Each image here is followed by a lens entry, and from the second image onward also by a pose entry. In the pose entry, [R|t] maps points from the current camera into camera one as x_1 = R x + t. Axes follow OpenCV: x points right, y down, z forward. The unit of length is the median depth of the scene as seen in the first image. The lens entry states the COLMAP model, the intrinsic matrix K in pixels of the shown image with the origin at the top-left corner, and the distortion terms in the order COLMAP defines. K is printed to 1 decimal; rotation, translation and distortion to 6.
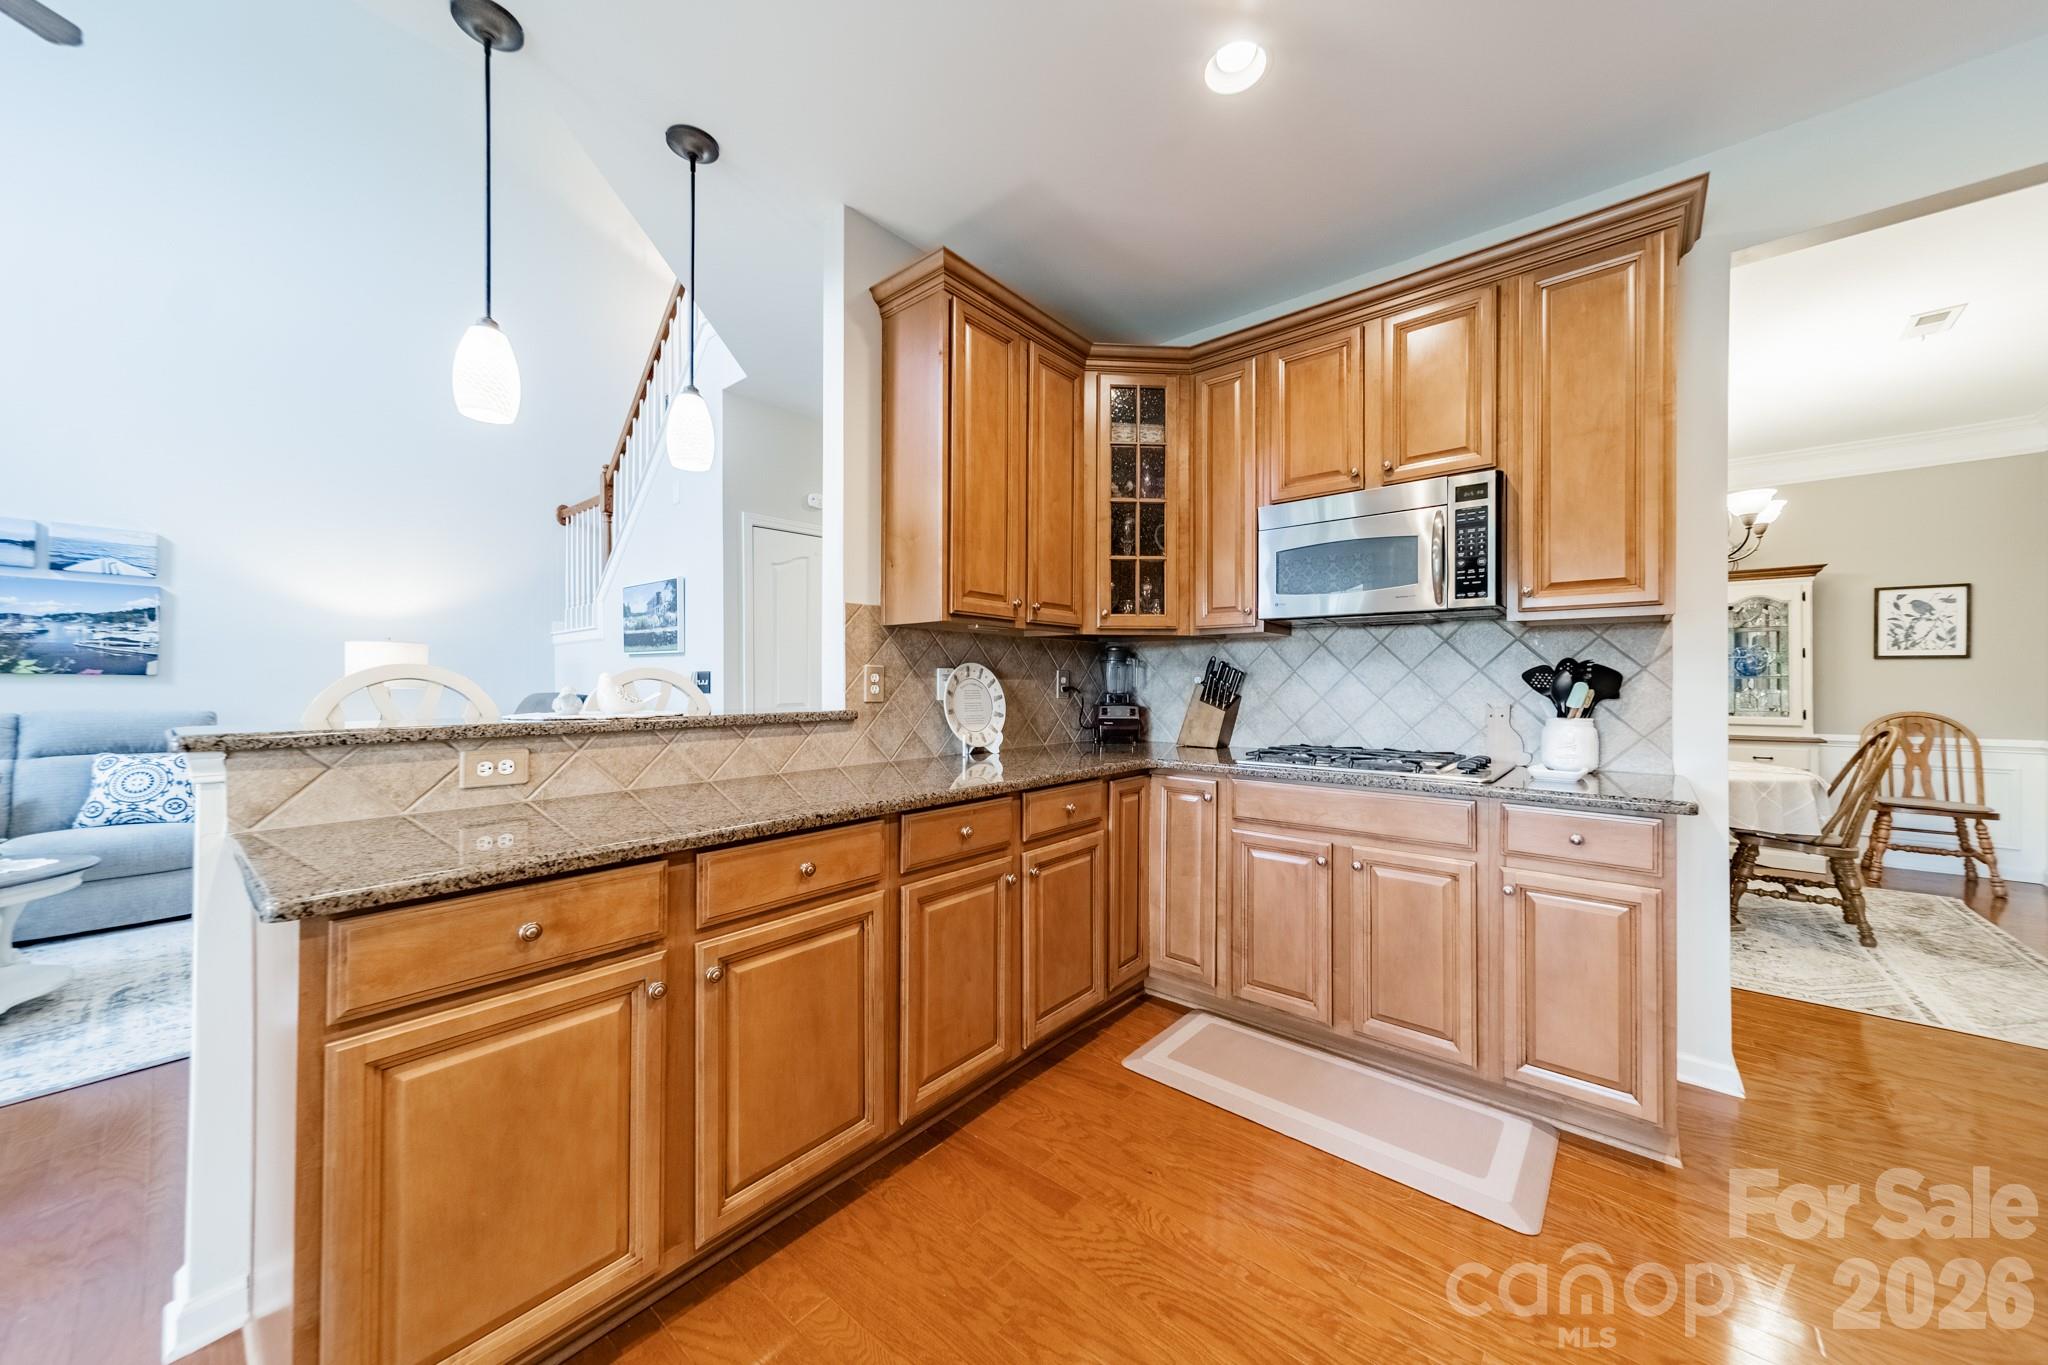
lens RADIAL K [[719.9, 0, 1028.5], [0, 719.9, 676.9], [0, 0, 1]] dist [0.008048, -0.000327]
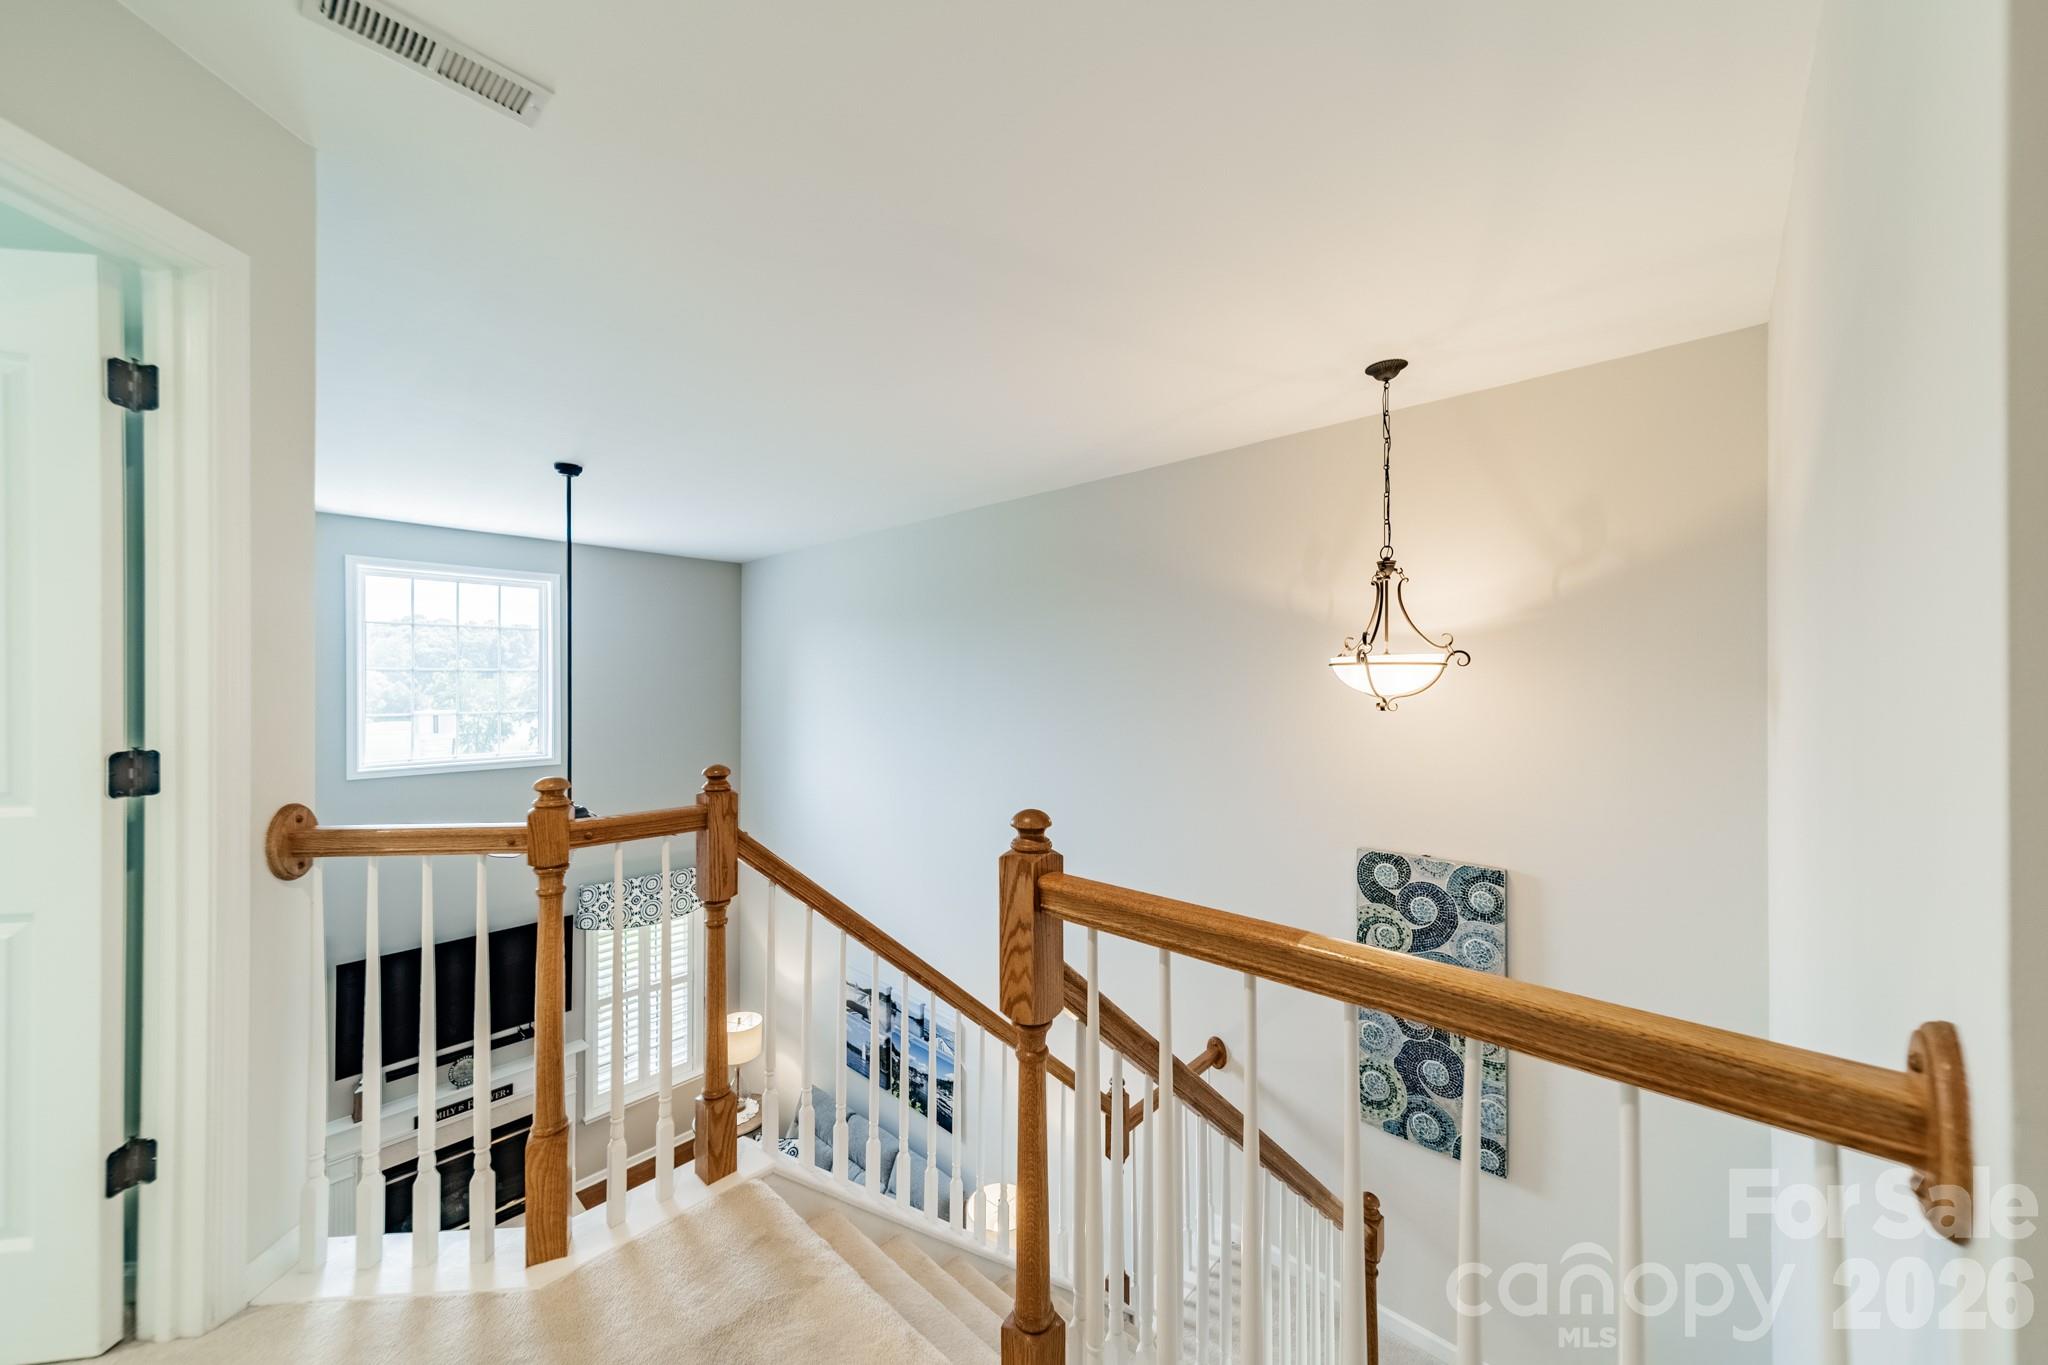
lens RADIAL K [[719.9, 0, 1027.6], [0, 719.9, 677.0], [0, 0, 1]] dist [0.008048, -0.000327]
pose [[-0.042466, -0.008235, -0.999064, 0.064755], [0.005683, 0.999948, -0.008484, -1.221068], [0.999082, -0.006038, -0.042417, 1.845230]]
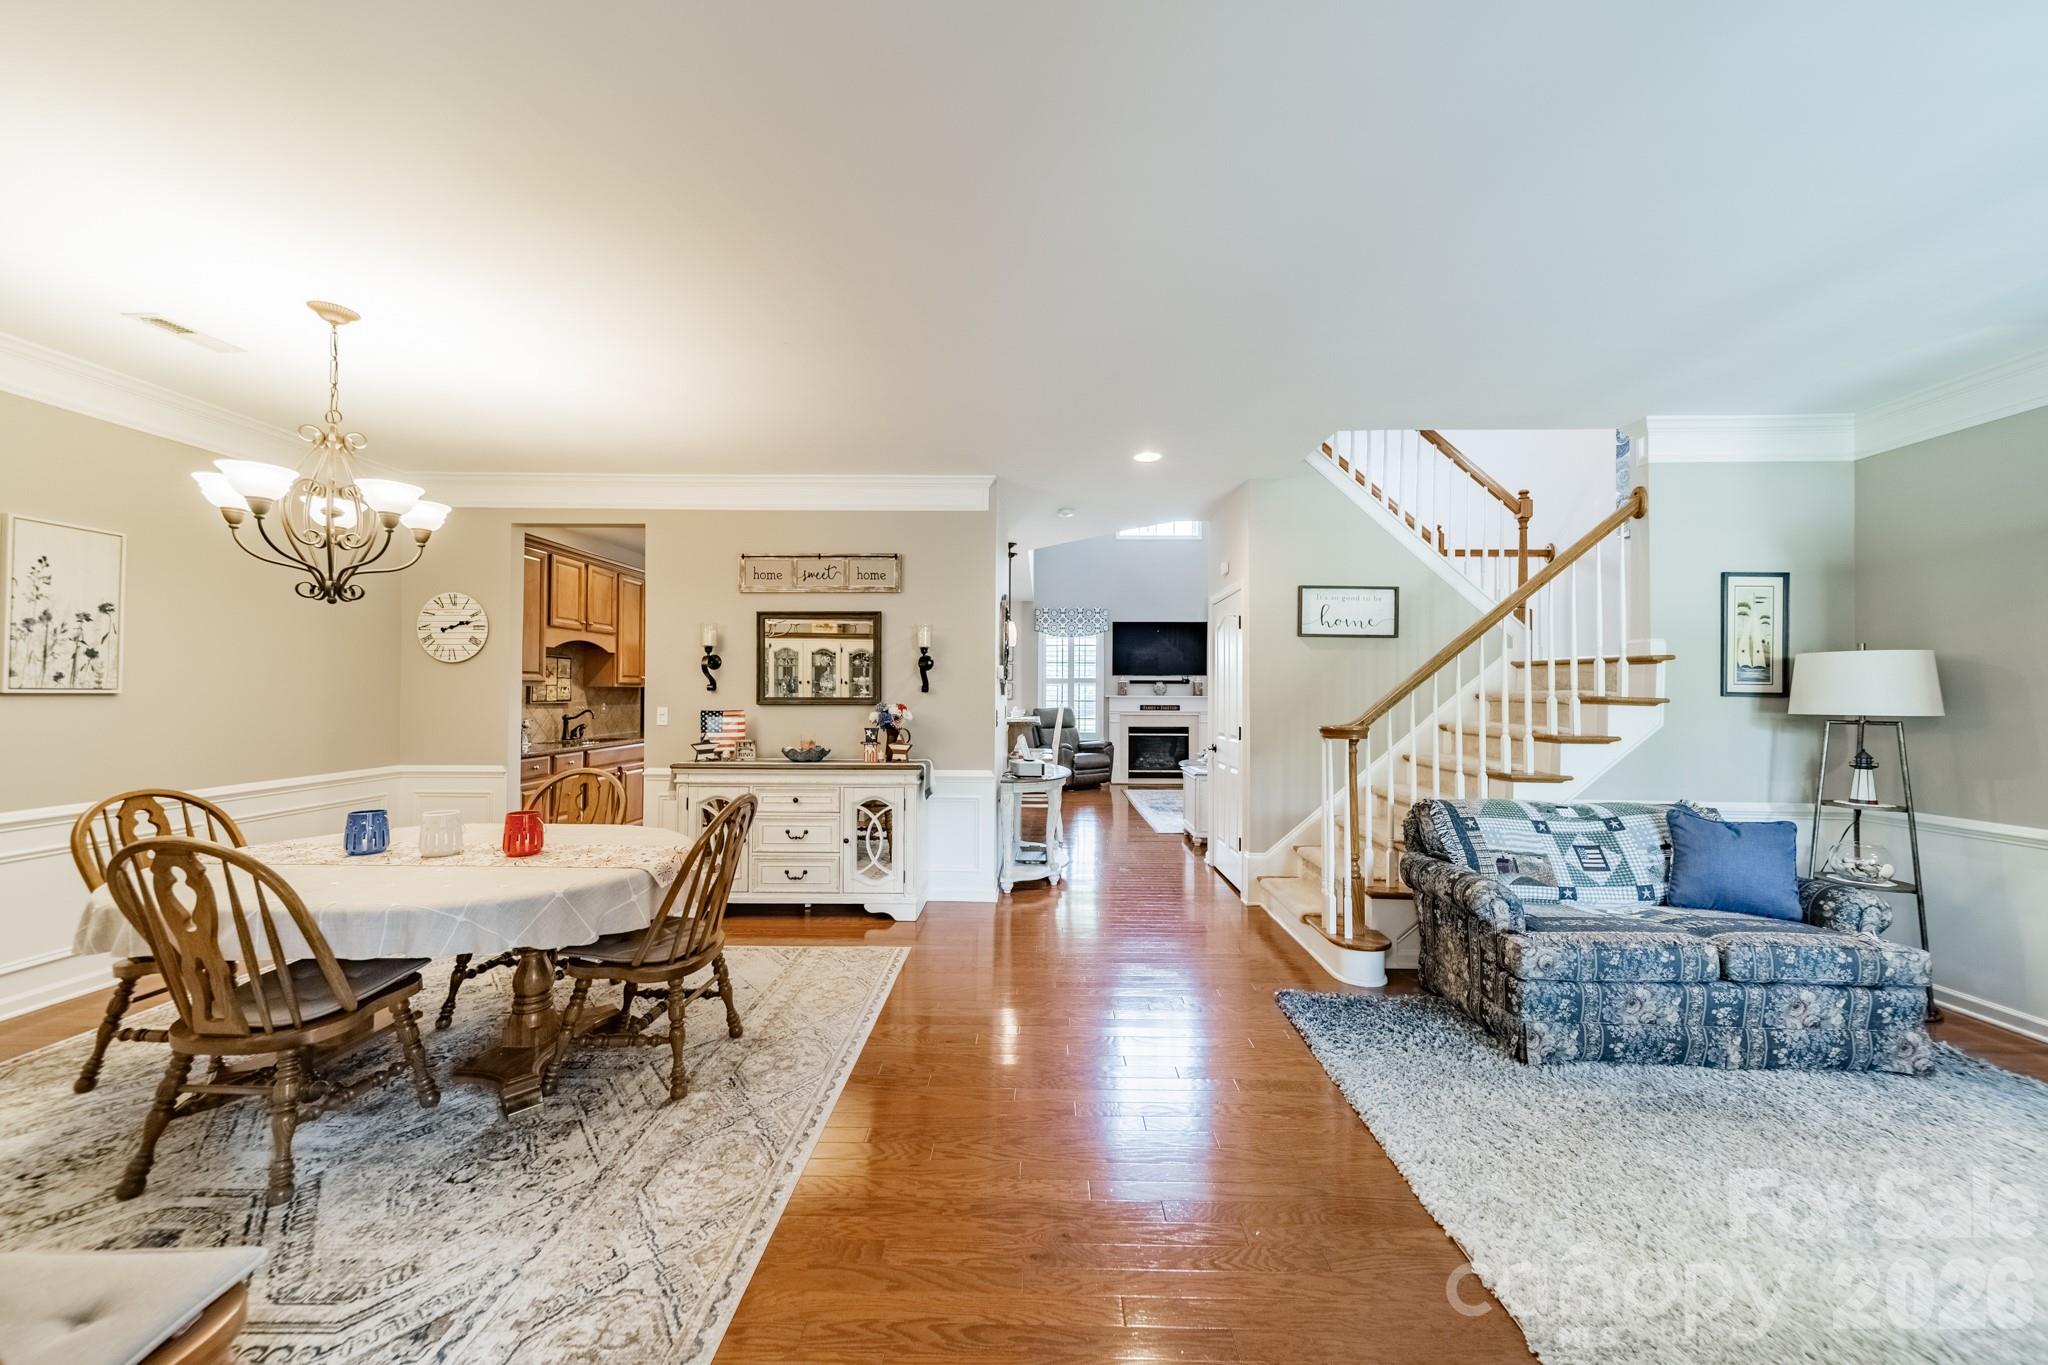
lens RADIAL K [[719.9, 0, 1036.2], [0, 719.9, 684.7], [0, 0, 1]] dist [0.008048, -0.000327]
pose [[-0.770691, -0.011237, -0.637110, 1.204291], [-0.003085, 0.999899, -0.013903, -0.046419], [0.637201, -0.008749, -0.770648, 2.853517]]
